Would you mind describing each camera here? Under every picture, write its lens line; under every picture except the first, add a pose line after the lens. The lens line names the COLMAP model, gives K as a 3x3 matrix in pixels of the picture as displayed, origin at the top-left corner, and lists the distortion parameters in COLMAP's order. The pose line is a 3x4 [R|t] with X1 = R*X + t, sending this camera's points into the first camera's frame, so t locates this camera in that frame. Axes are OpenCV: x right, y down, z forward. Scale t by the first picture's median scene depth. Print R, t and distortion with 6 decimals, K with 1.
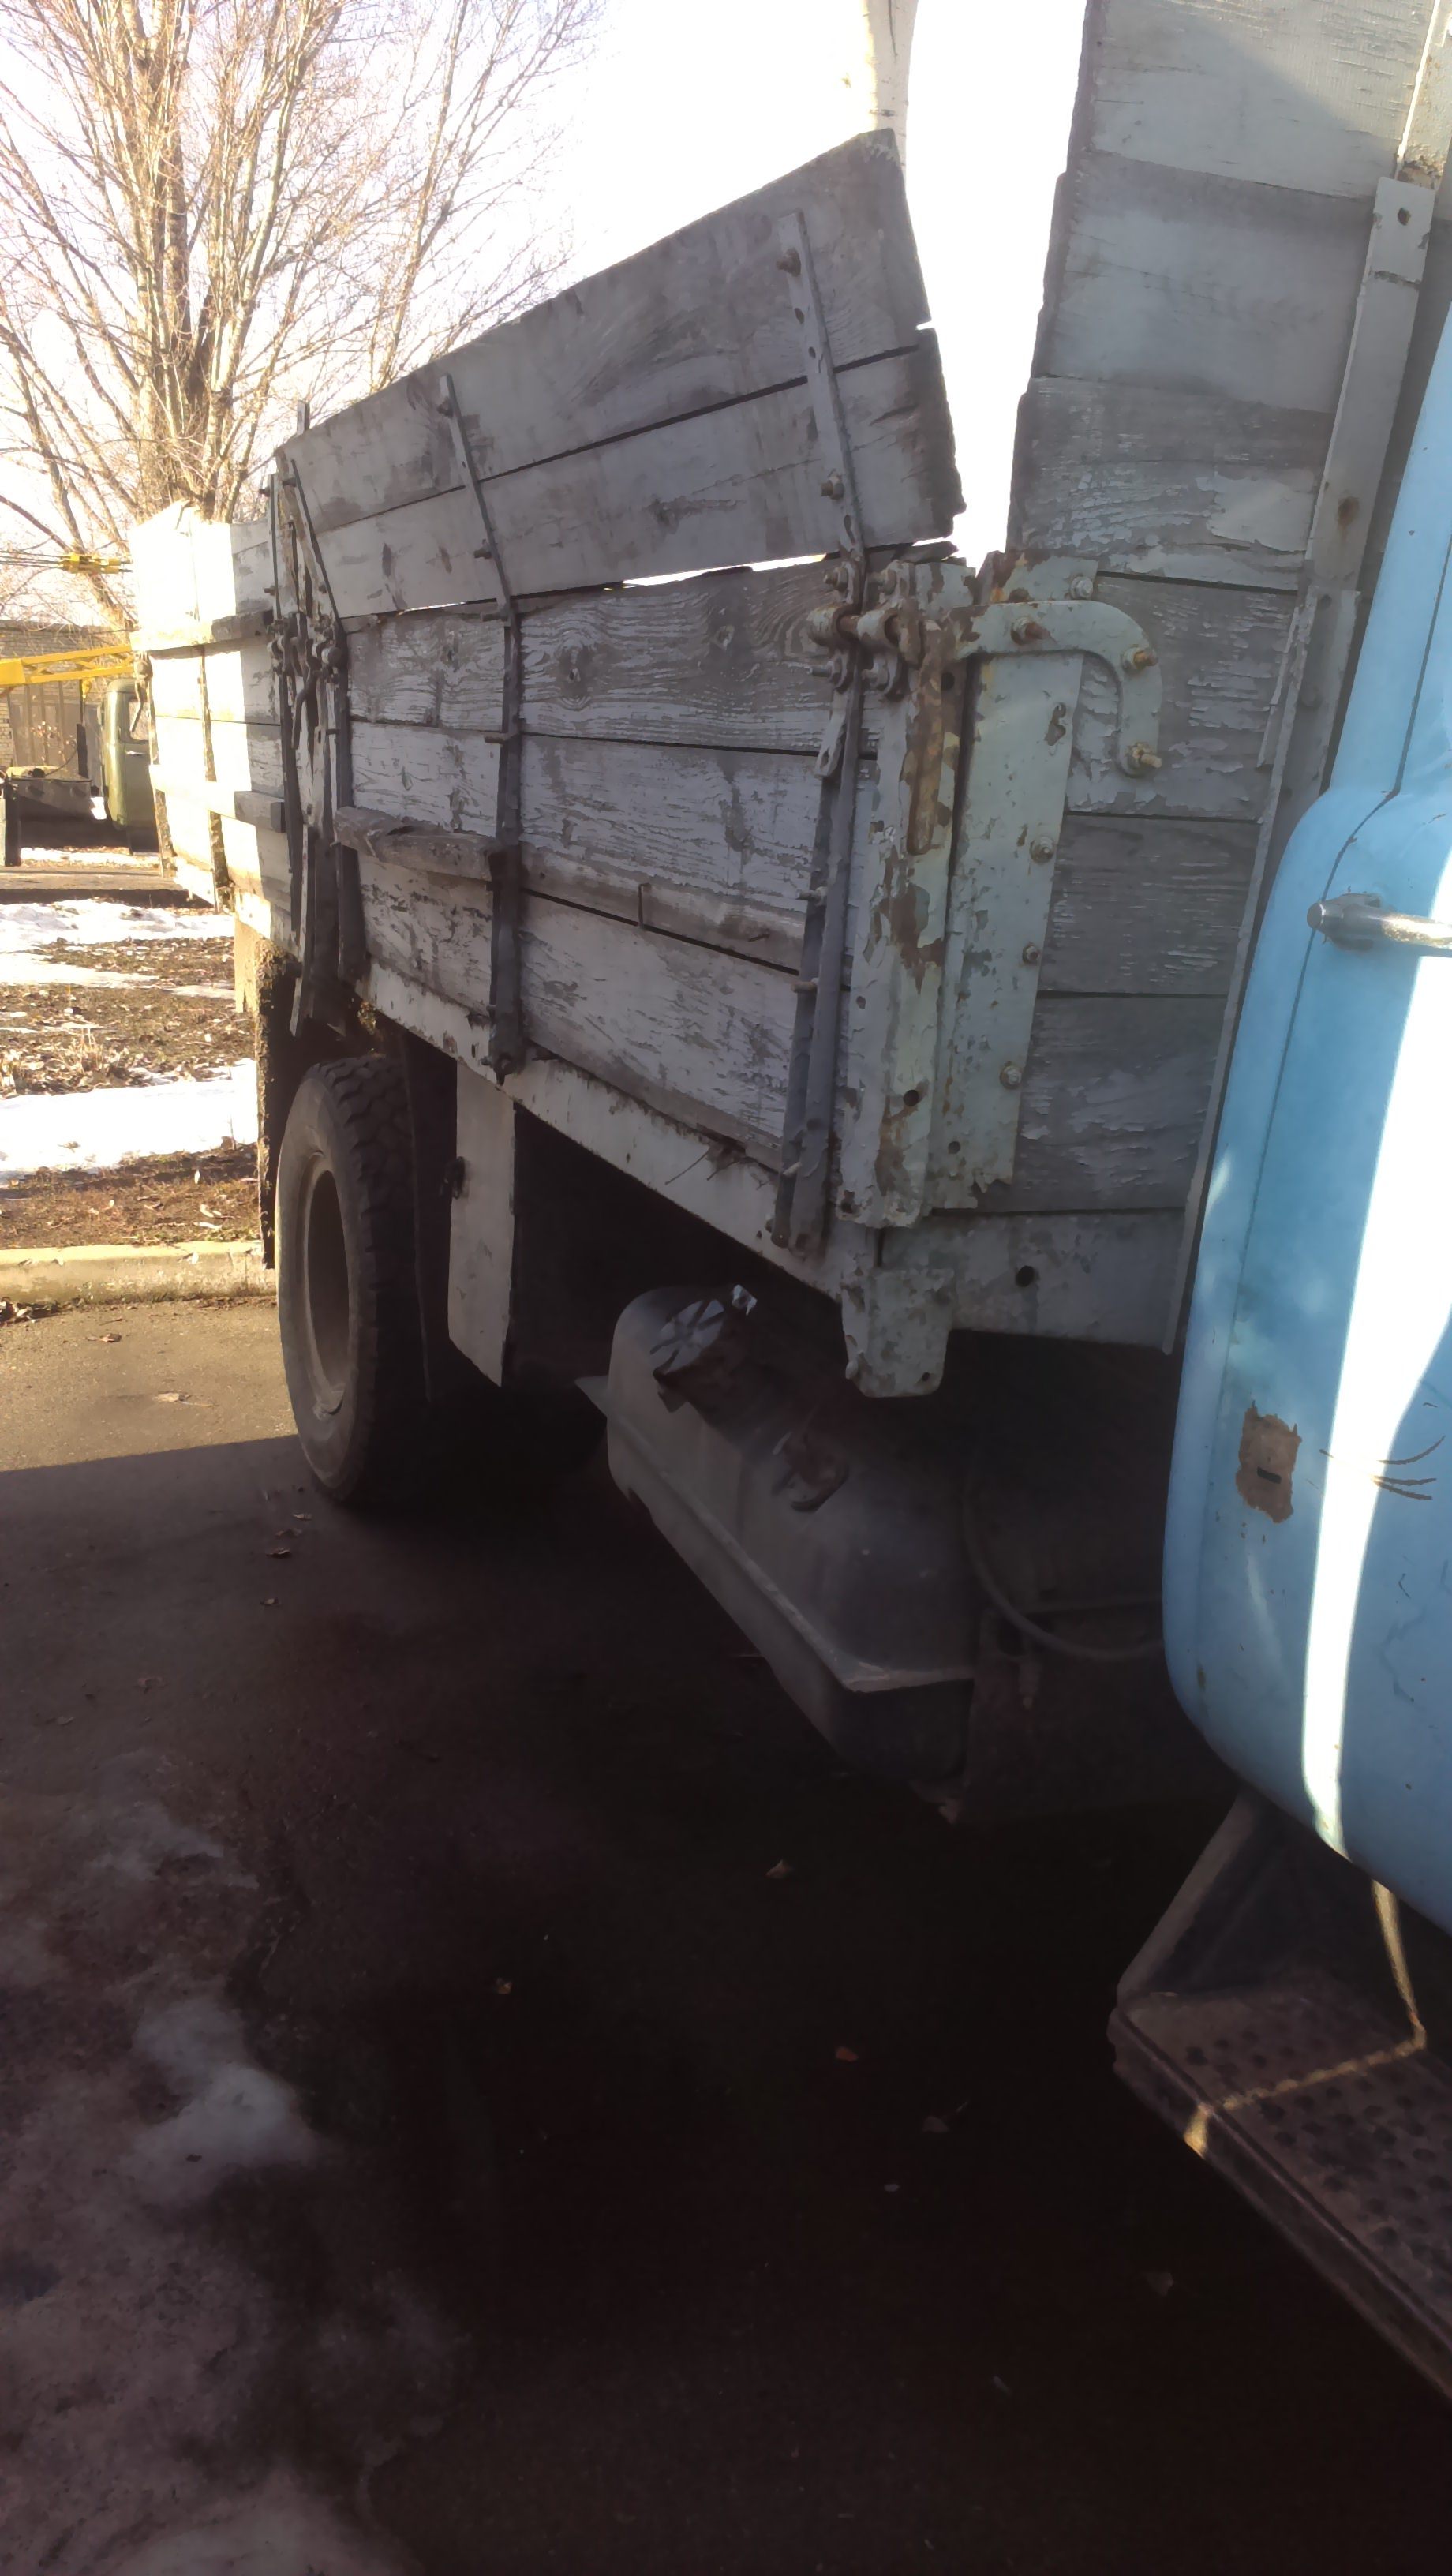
lens RADIAL K [[2066.9, 0, 726.8], [0, 2066.9, 1274.5], [0, 0, 1]] dist [0.056404, -0.061599]
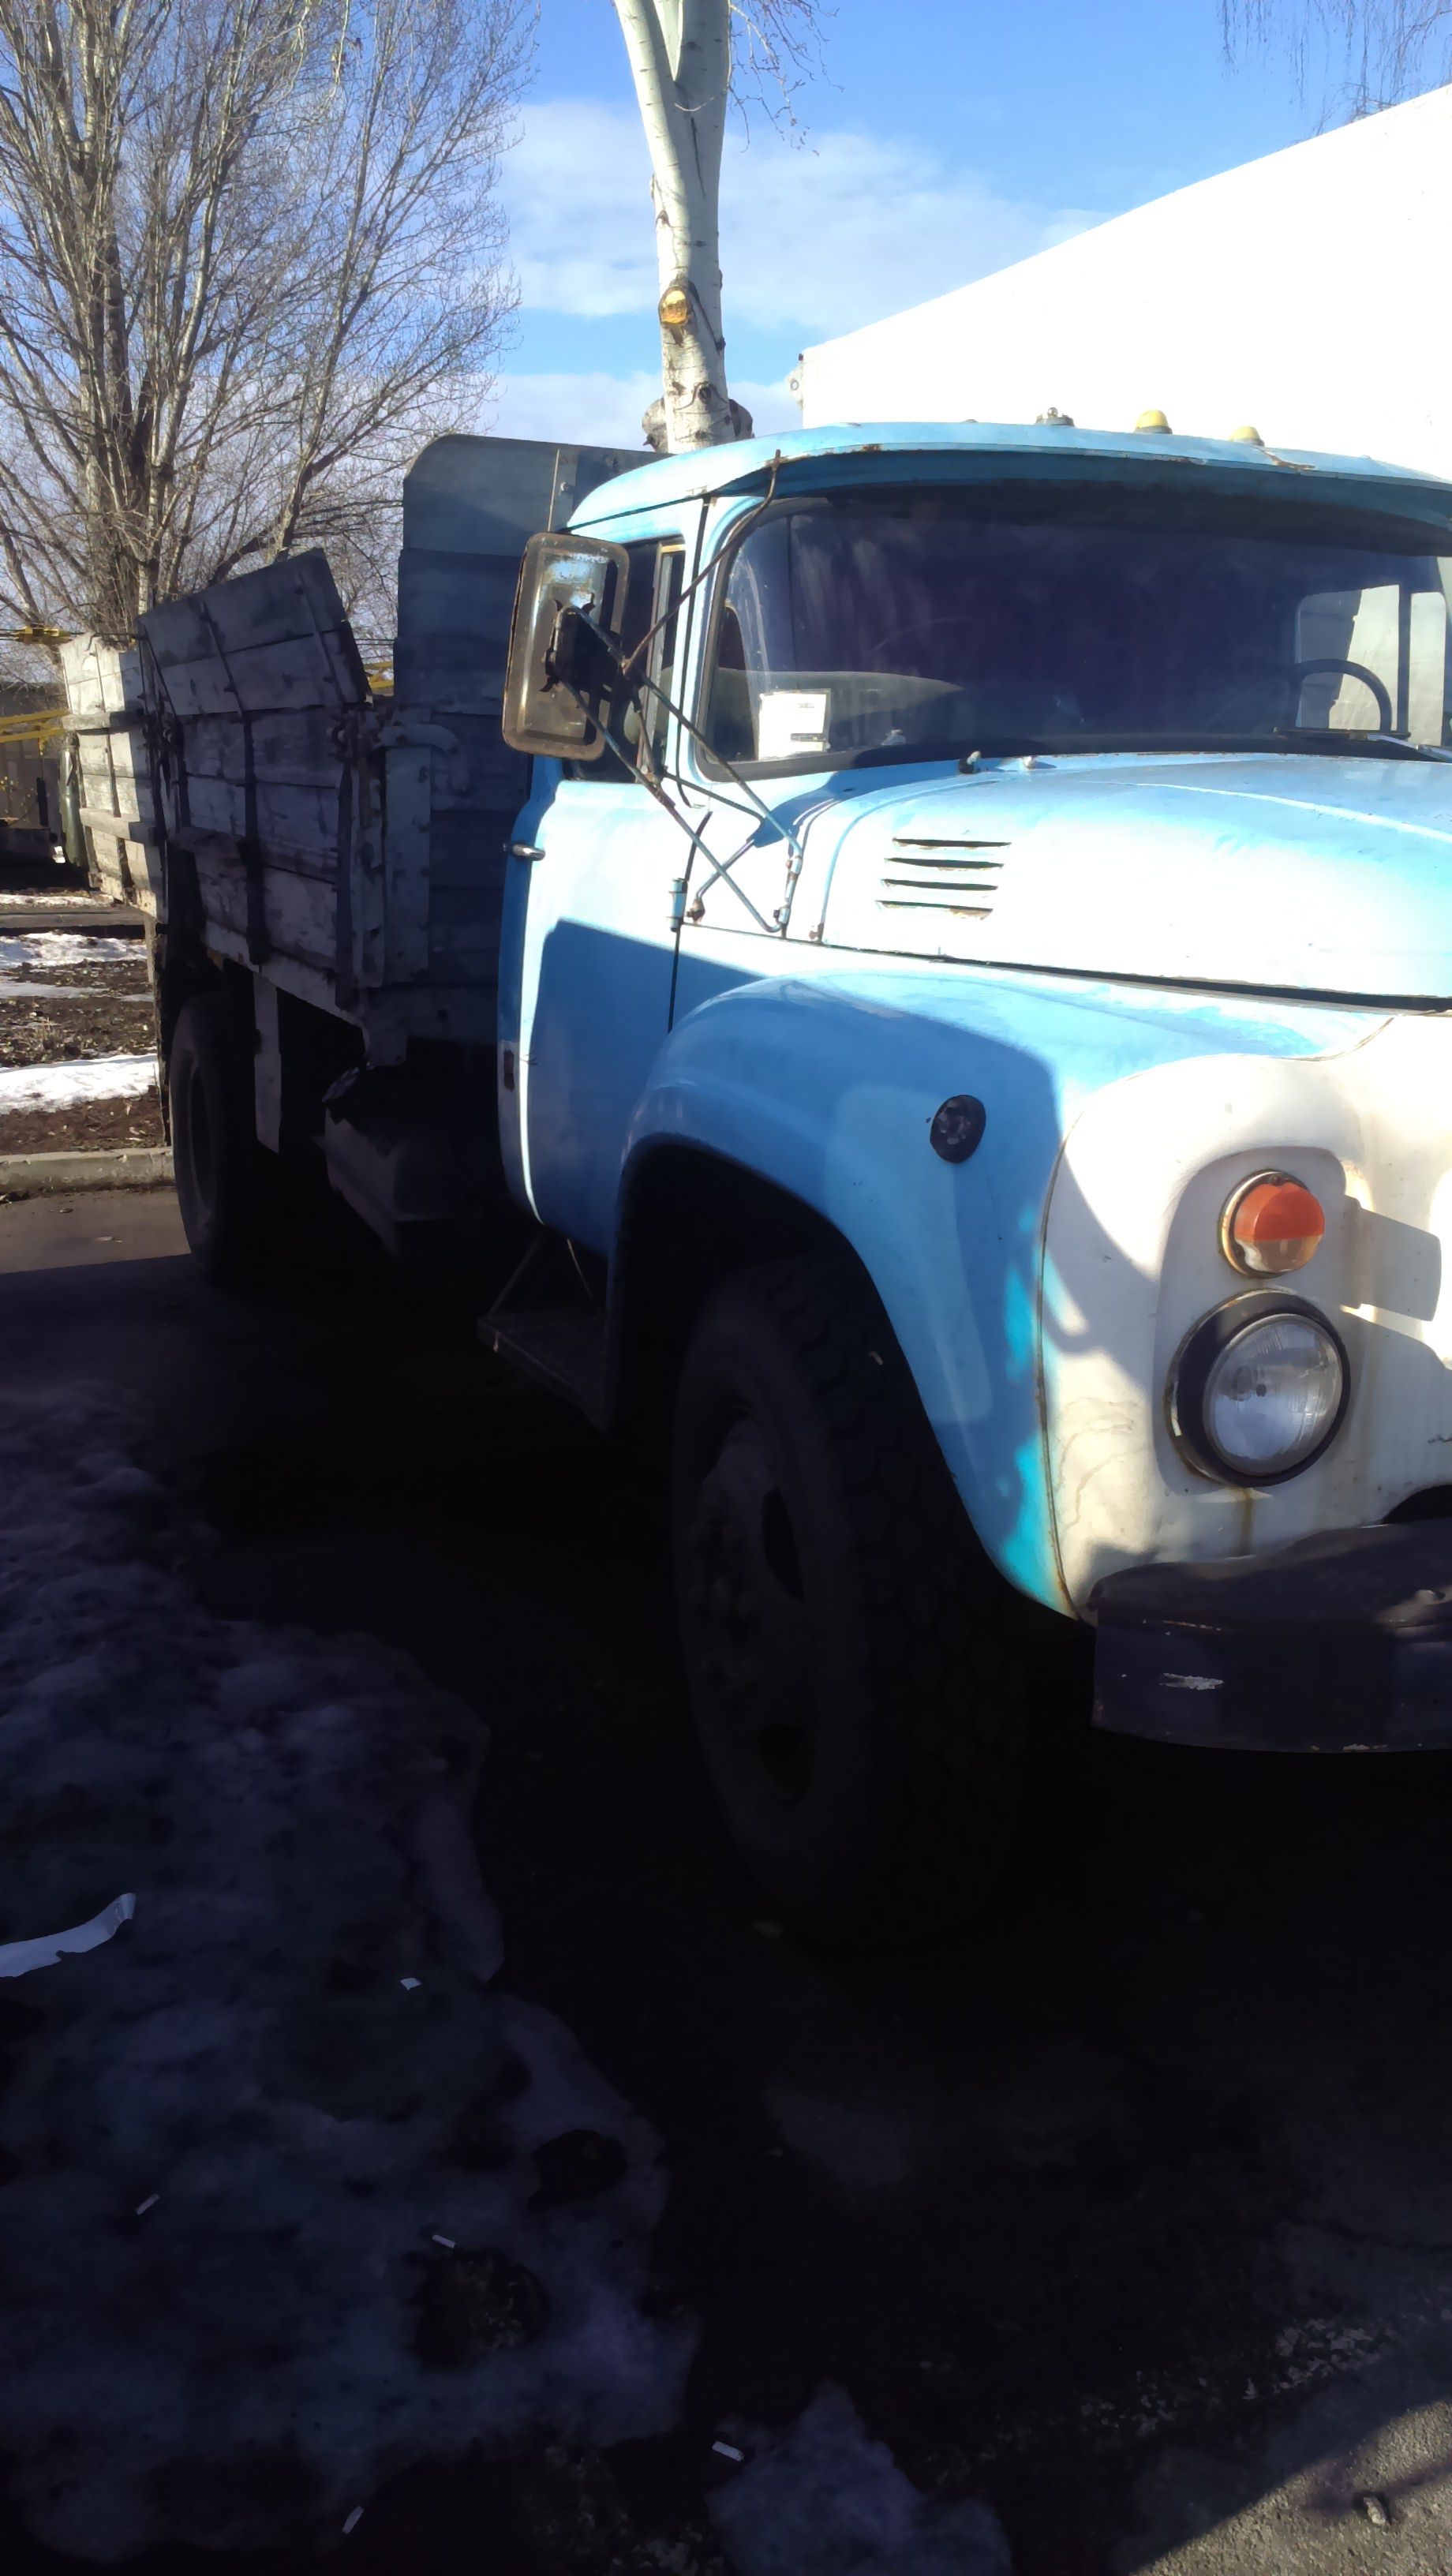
lens RADIAL K [[2066.9, 0, 723.0], [0, 2066.9, 1290.2], [0, 0, 1]] dist [0.056404, -0.061599]
pose [[0.999402, -0.033775, 0.007363, 0.164915], [0.033824, 0.999406, -0.006630, 0.127853], [-0.007134, 0.006875, 0.999951, -0.497844]]
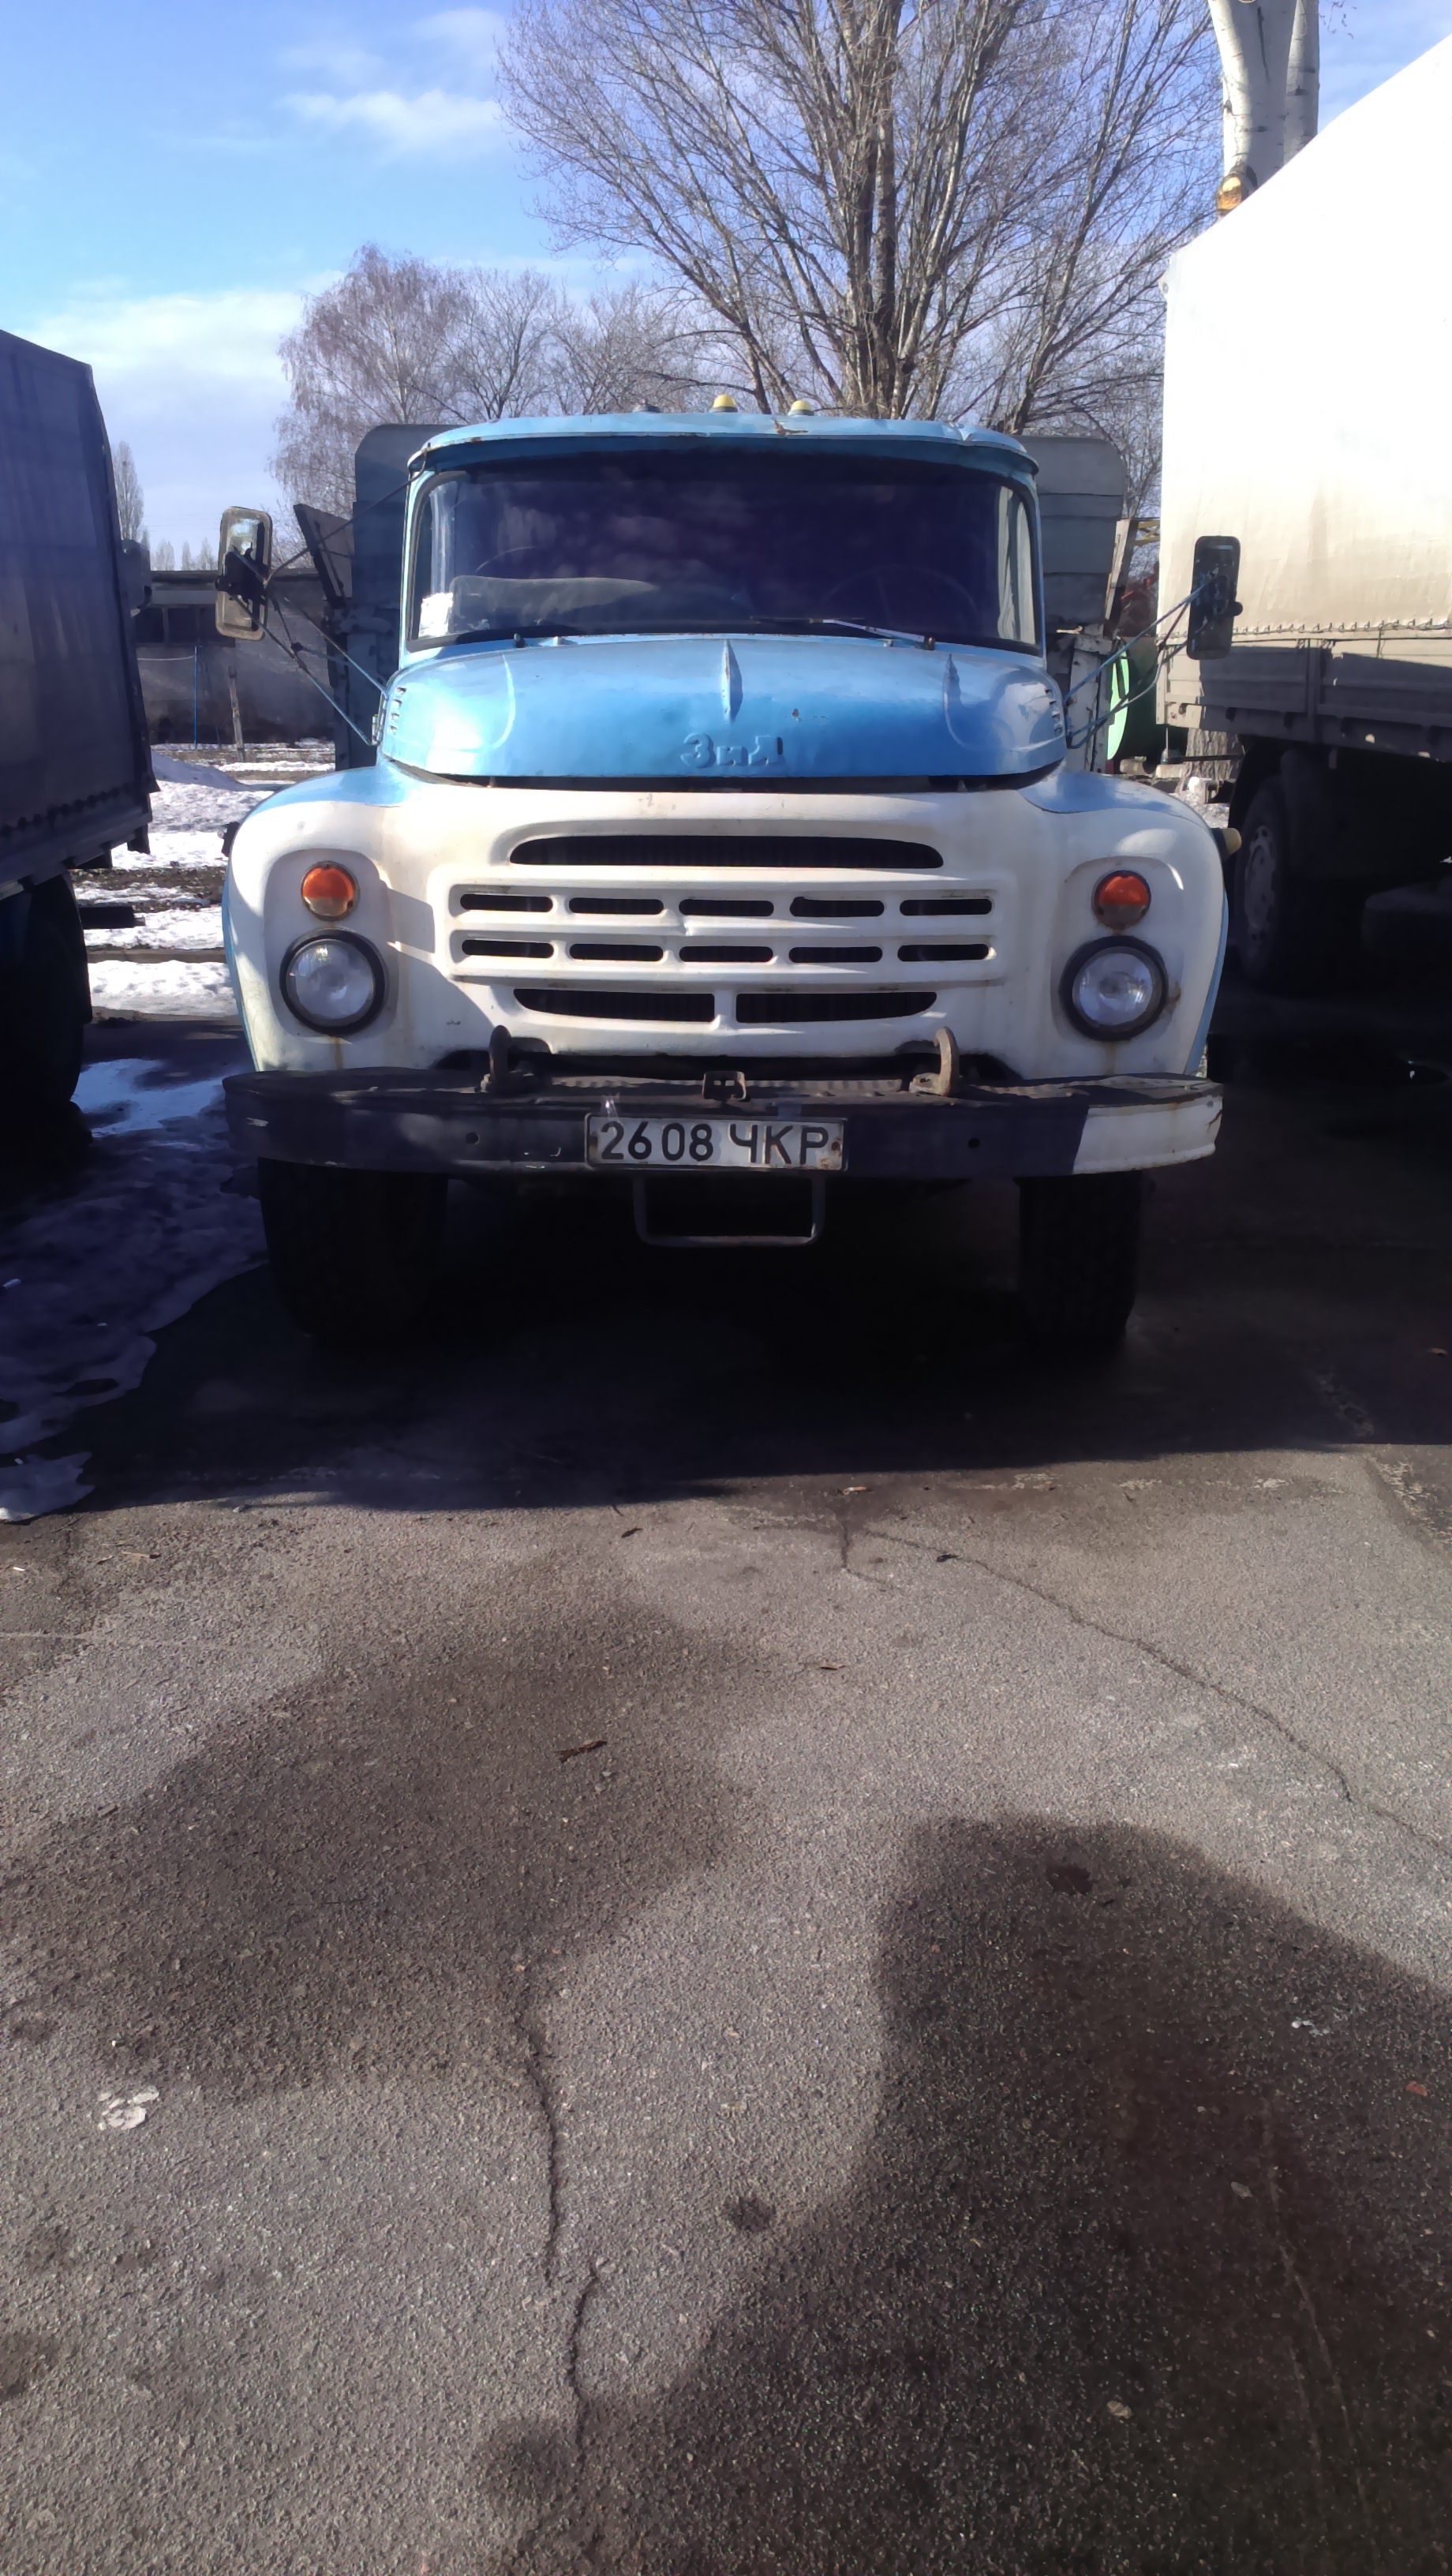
lens RADIAL K [[2071.7, 0, 736.5], [0, 2071.7, 1311.5], [0, 0, 1]] dist [0.028066, -0.007224]
pose [[0.931842, 0.074403, -0.355155, 0.755385], [-0.056290, 0.996544, 0.061078, 0.224657], [0.358472, -0.036923, 0.932810, -0.788367]]
